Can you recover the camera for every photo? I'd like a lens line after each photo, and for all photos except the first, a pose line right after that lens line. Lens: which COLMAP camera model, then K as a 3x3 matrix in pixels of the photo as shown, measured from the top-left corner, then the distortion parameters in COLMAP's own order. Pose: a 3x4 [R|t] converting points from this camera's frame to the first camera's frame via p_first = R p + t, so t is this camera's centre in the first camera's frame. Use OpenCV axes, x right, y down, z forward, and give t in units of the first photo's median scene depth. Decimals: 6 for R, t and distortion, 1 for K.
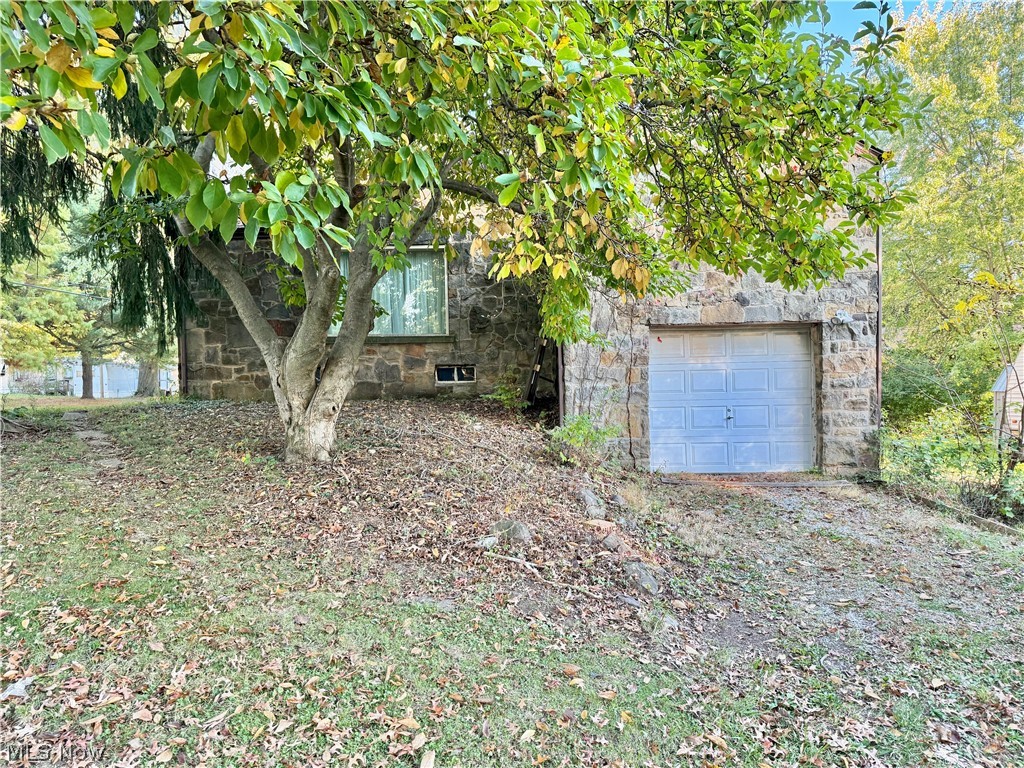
lens RADIAL K [[714.7, 0, 515.3], [0, 714.7, 390.6], [0, 0, 1]] dist [0.059130, -0.077429]
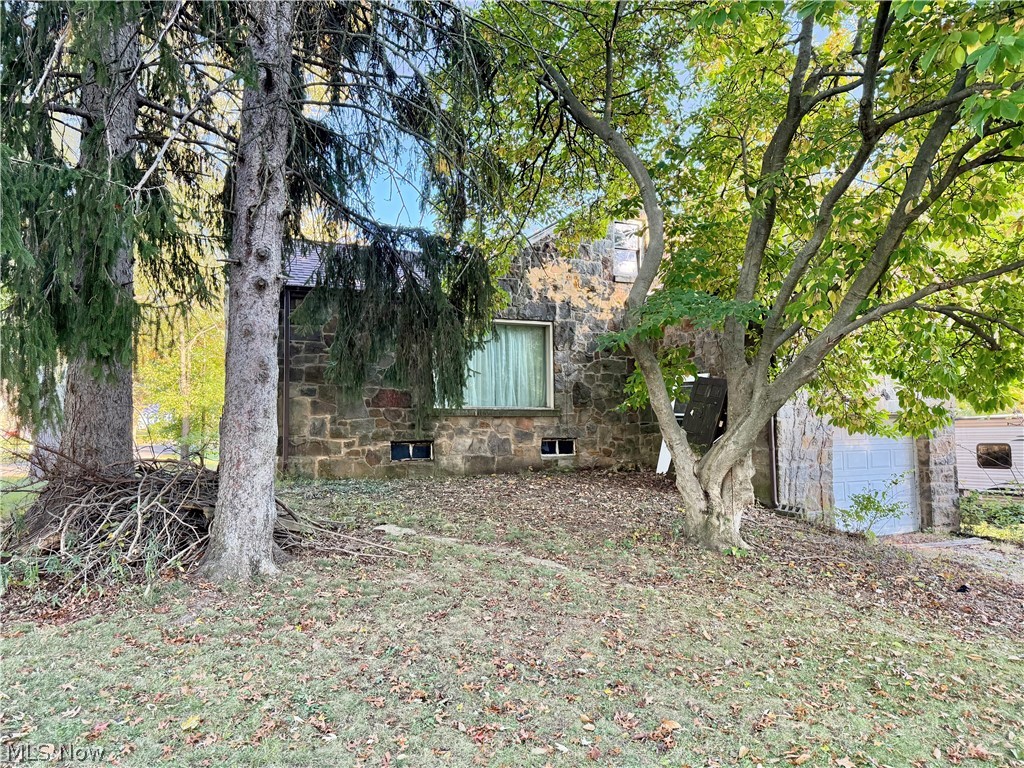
lens RADIAL K [[714.7, 0, 520.7], [0, 714.7, 376.3], [0, 0, 1]] dist [0.059130, -0.077429]
pose [[0.906226, 0.038960, 0.420996, -0.568734], [-0.000676, 0.995877, -0.090706, -0.031836], [-0.422794, 0.081916, 0.902516, 0.097234]]
